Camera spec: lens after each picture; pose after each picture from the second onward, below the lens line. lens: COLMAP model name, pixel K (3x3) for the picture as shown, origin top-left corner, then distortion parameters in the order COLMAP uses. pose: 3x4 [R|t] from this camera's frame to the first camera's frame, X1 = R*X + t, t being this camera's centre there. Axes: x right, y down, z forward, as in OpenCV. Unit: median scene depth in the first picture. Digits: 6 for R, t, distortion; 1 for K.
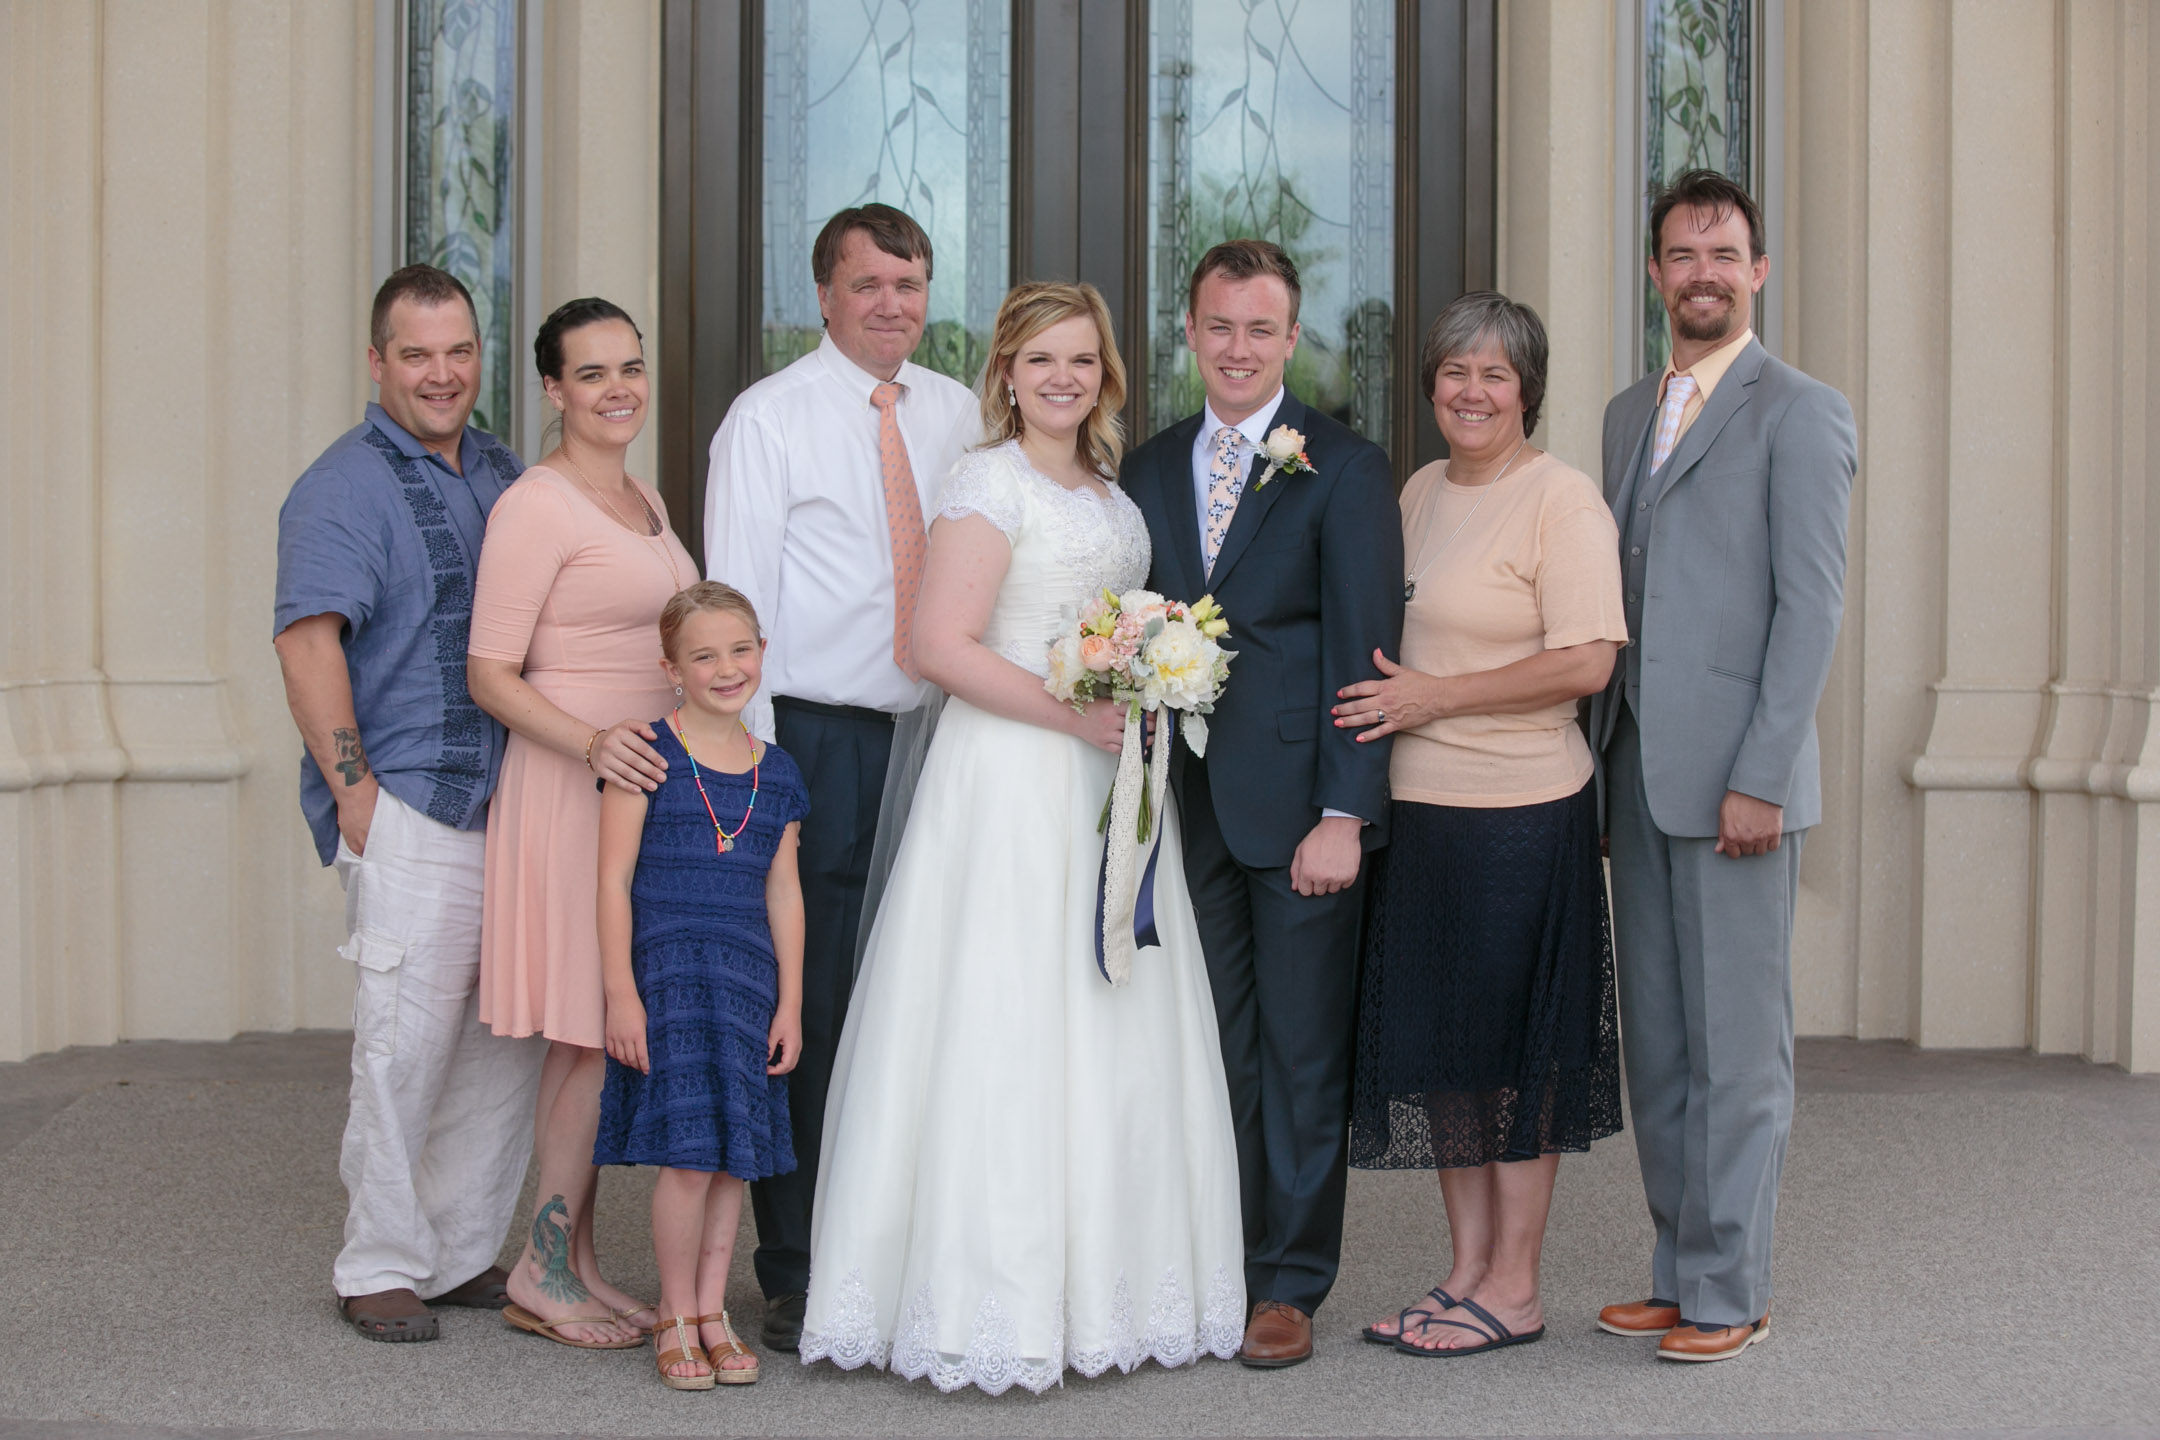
lens RADIAL K [[4644.1, 0, 1080.0], [0, 4644.1, 720.0], [0, 0, 1]] dist [-0.295466, 0.384584]
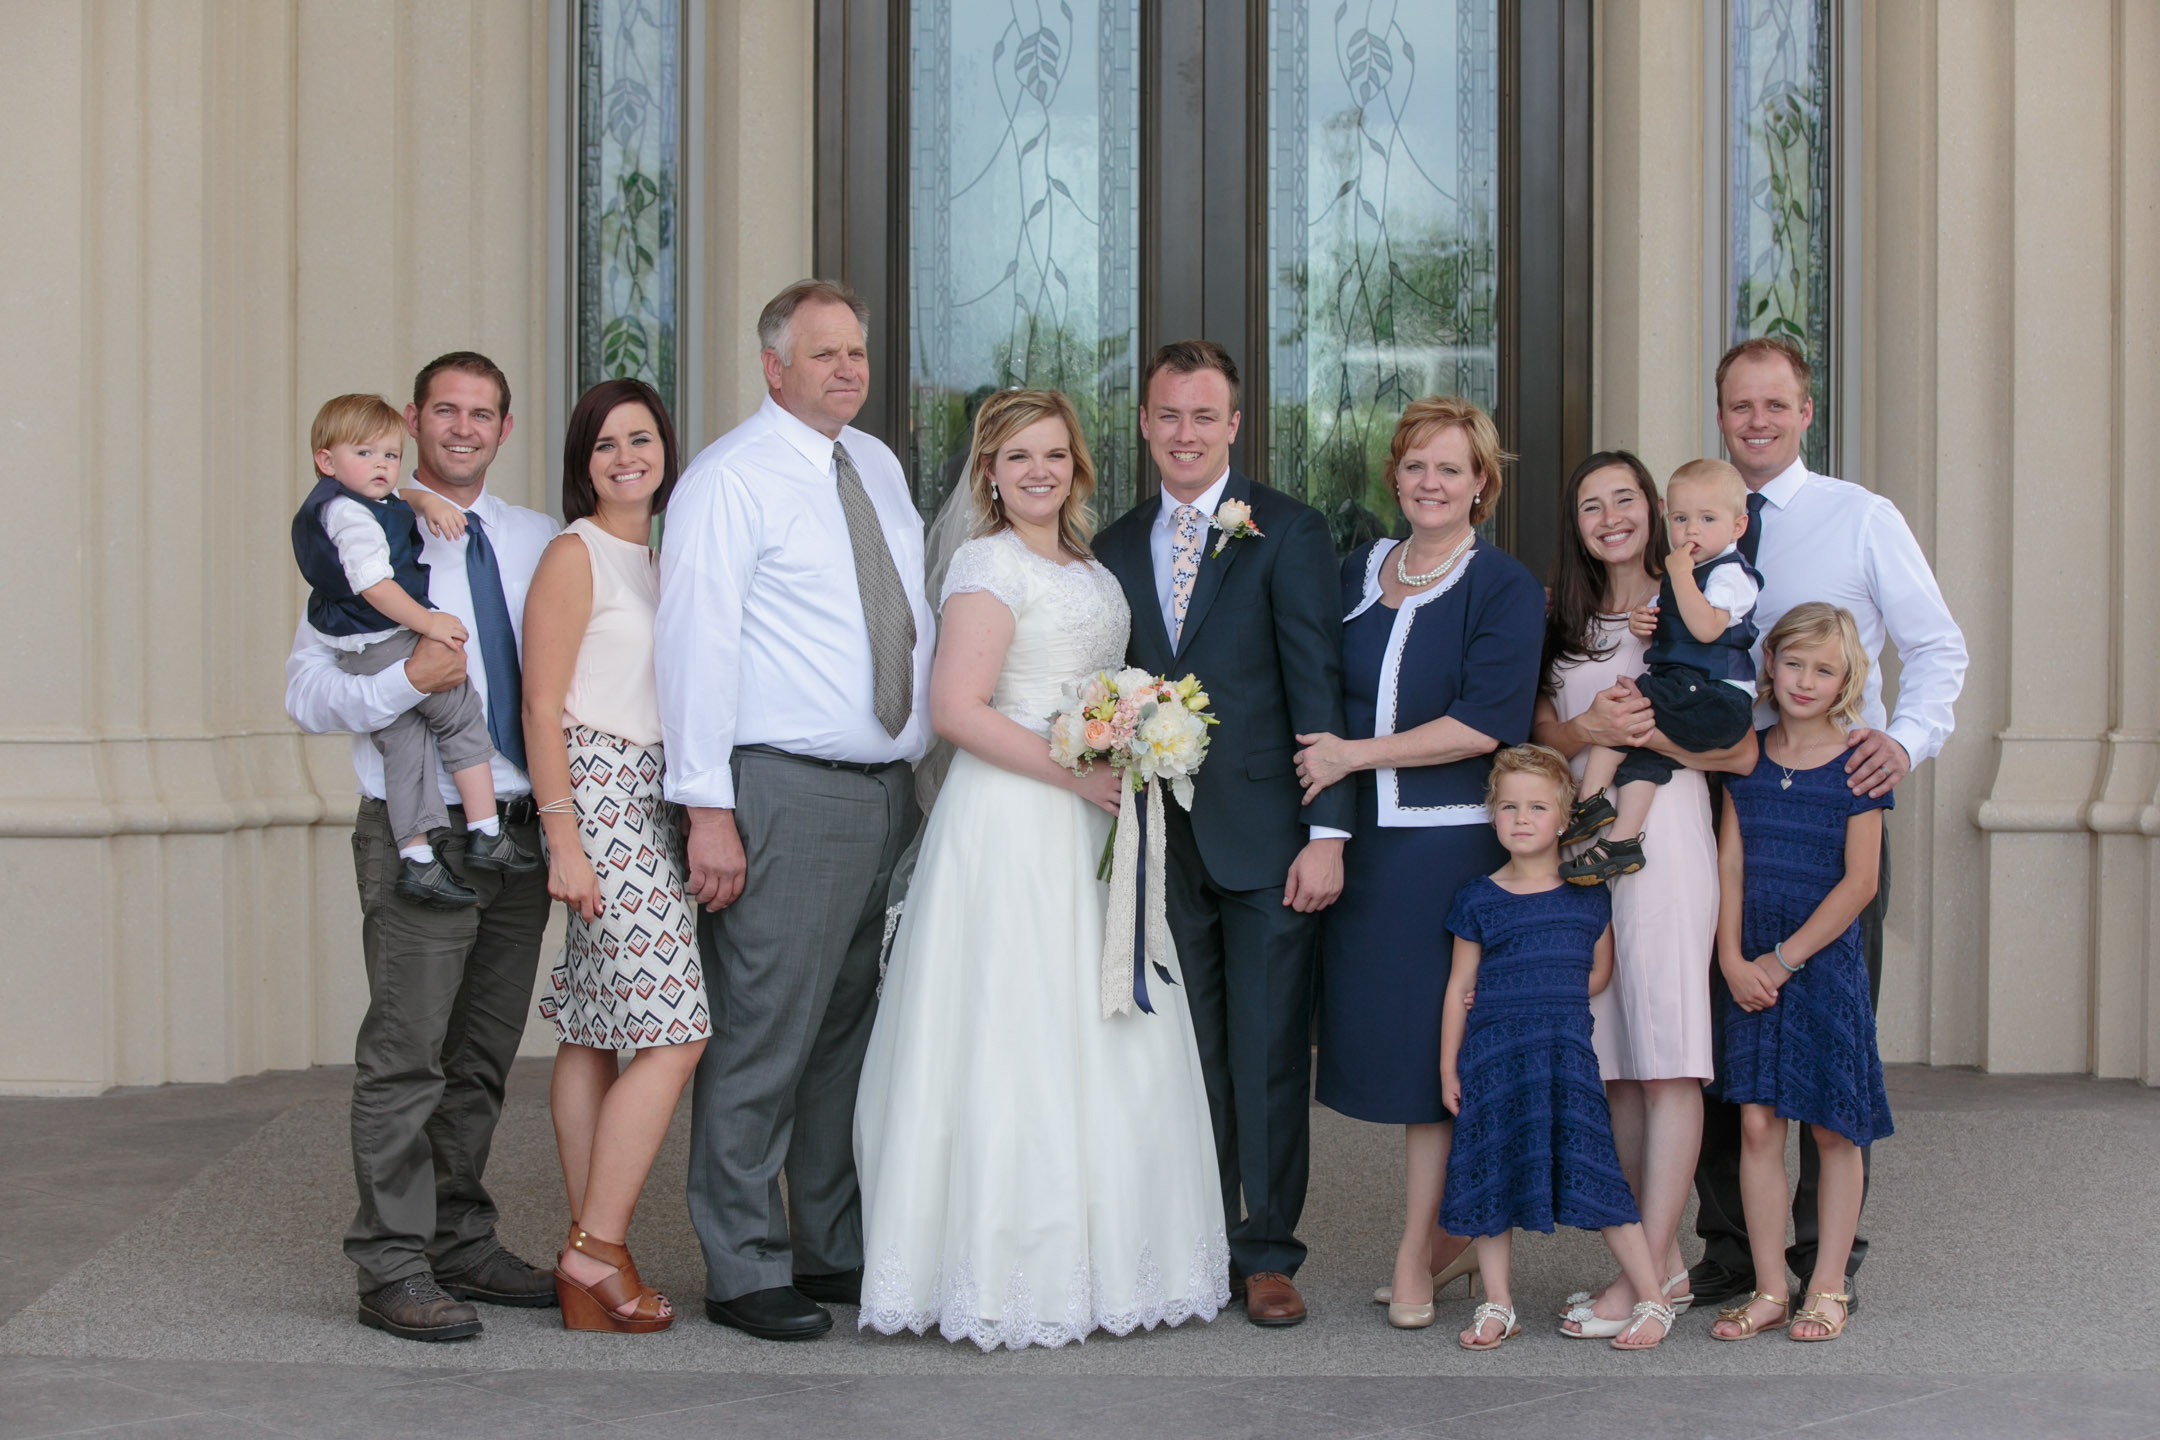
lens RADIAL K [[5042.1, 0, 1080.0], [0, 5042.1, 720.0], [0, 0, 1]] dist [-0.216189, 0.174476]
pose [[0.999336, -0.001399, -0.036421, 0.013945], [0.000849, 0.999886, -0.015093, 0.006492], [0.036438, 0.015052, 0.999223, -0.172144]]
